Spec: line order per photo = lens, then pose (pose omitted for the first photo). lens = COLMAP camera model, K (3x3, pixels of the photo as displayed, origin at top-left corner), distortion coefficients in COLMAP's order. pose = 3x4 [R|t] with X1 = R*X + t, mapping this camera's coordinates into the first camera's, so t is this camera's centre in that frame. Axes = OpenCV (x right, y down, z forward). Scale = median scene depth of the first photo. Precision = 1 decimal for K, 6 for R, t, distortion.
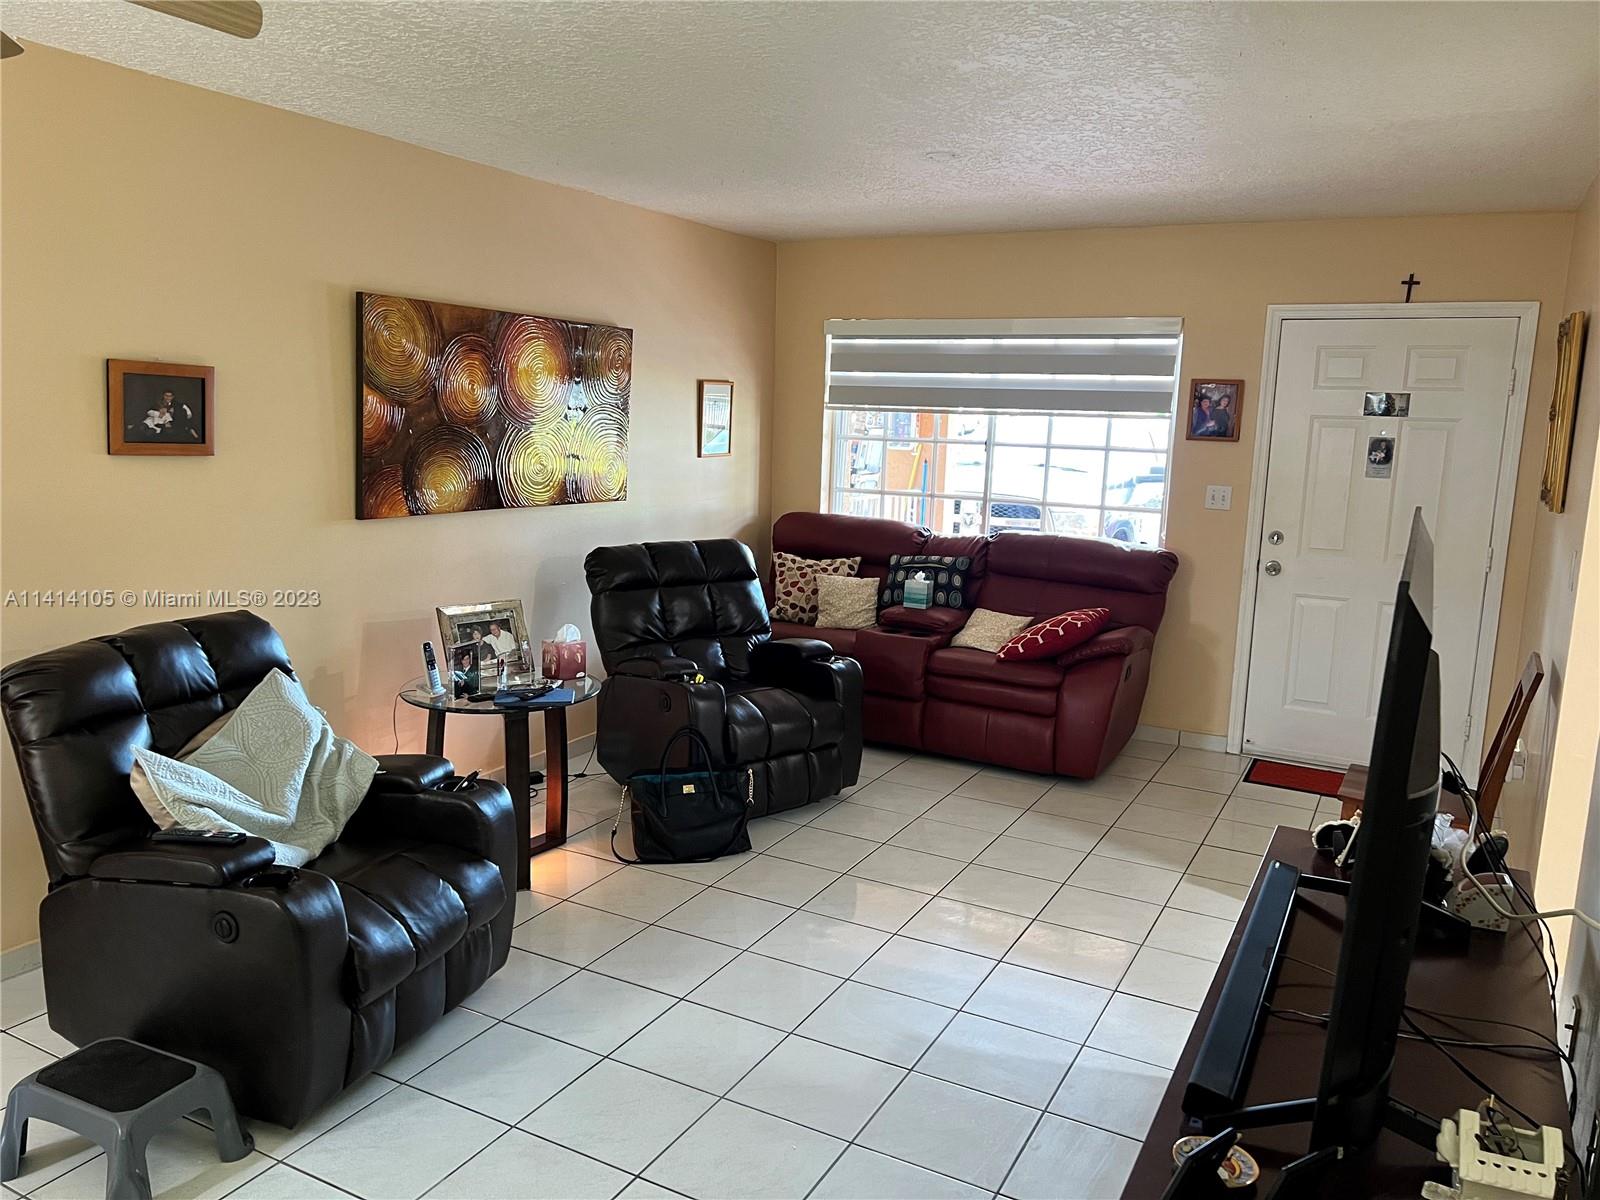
lens RADIAL K [[1202.2, 0, 798.7], [0, 1202.2, 601.4], [0, 0, 1]] dist [0.065122, -0.071862]
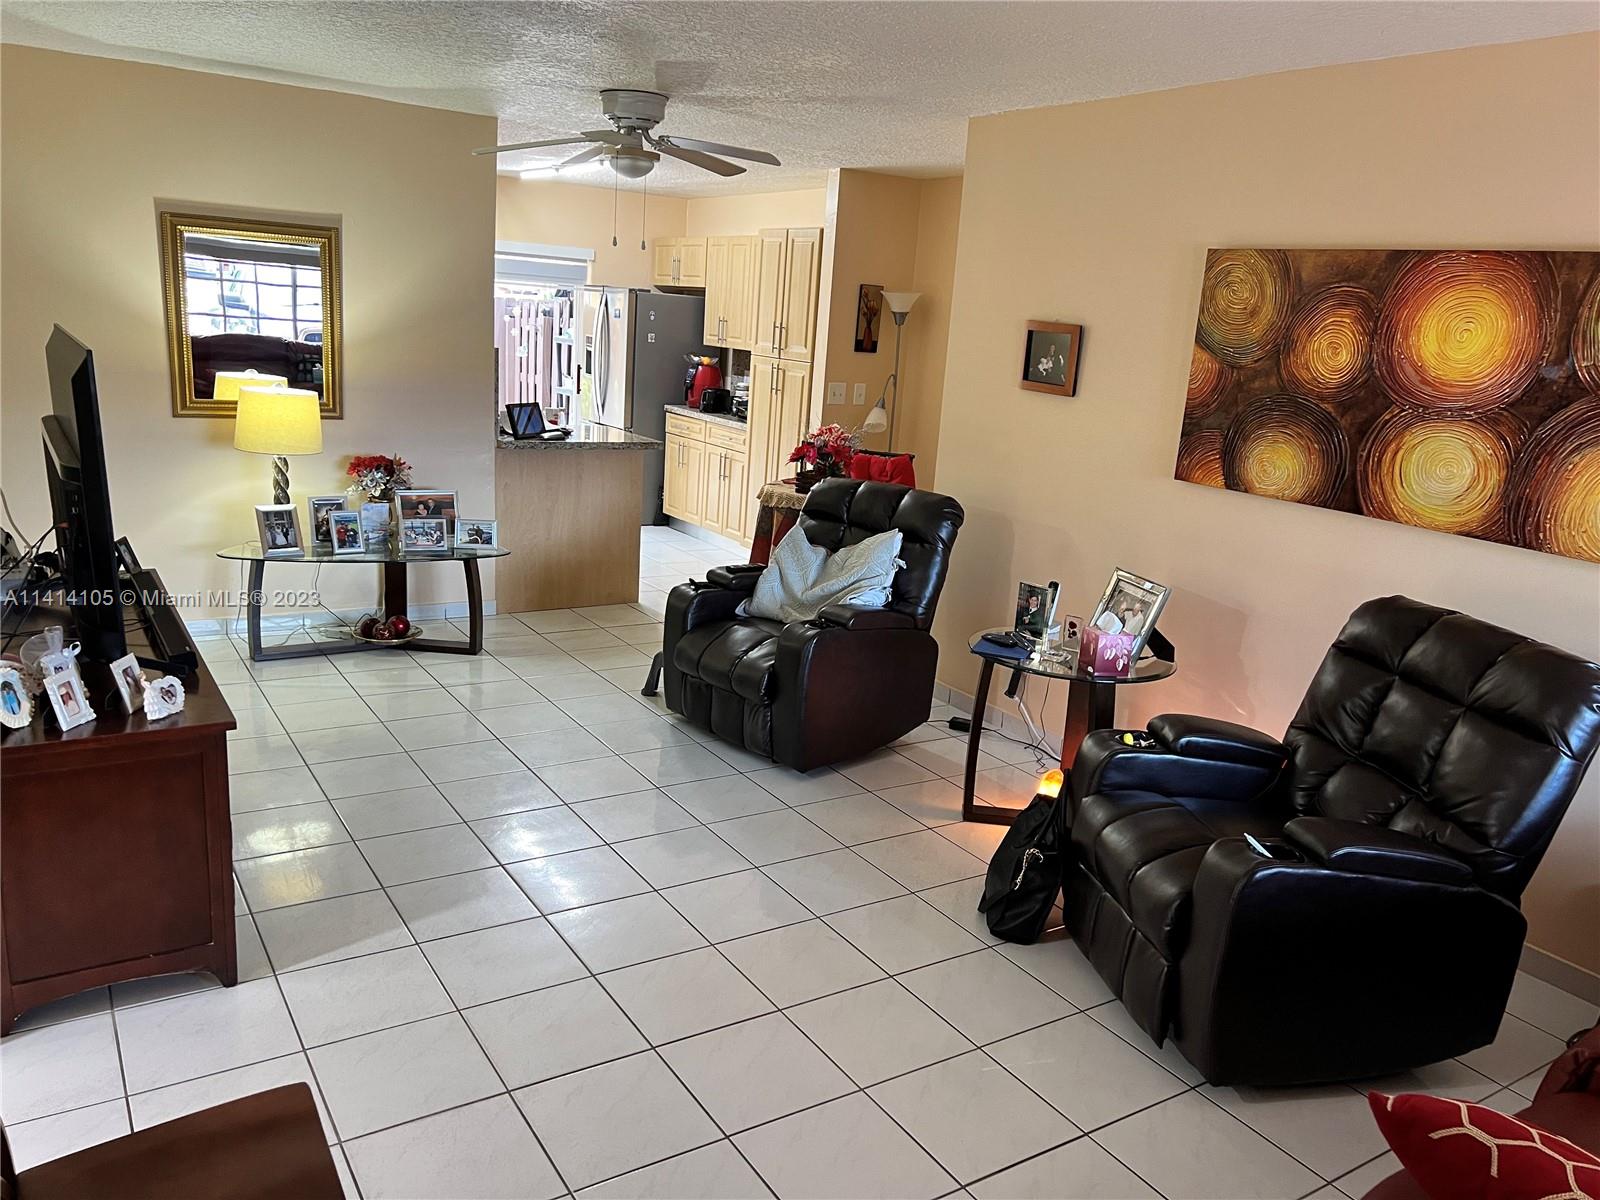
lens RADIAL K [[1202.2, 0, 799.3], [0, 1202.2, 601.9], [0, 0, 1]] dist [0.065122, -0.071862]
pose [[-0.487618, 0.153333, -0.859487, 0.654631], [-0.212523, 0.933997, 0.287198, -0.188316], [0.846795, 0.322704, -0.422847, 1.155874]]
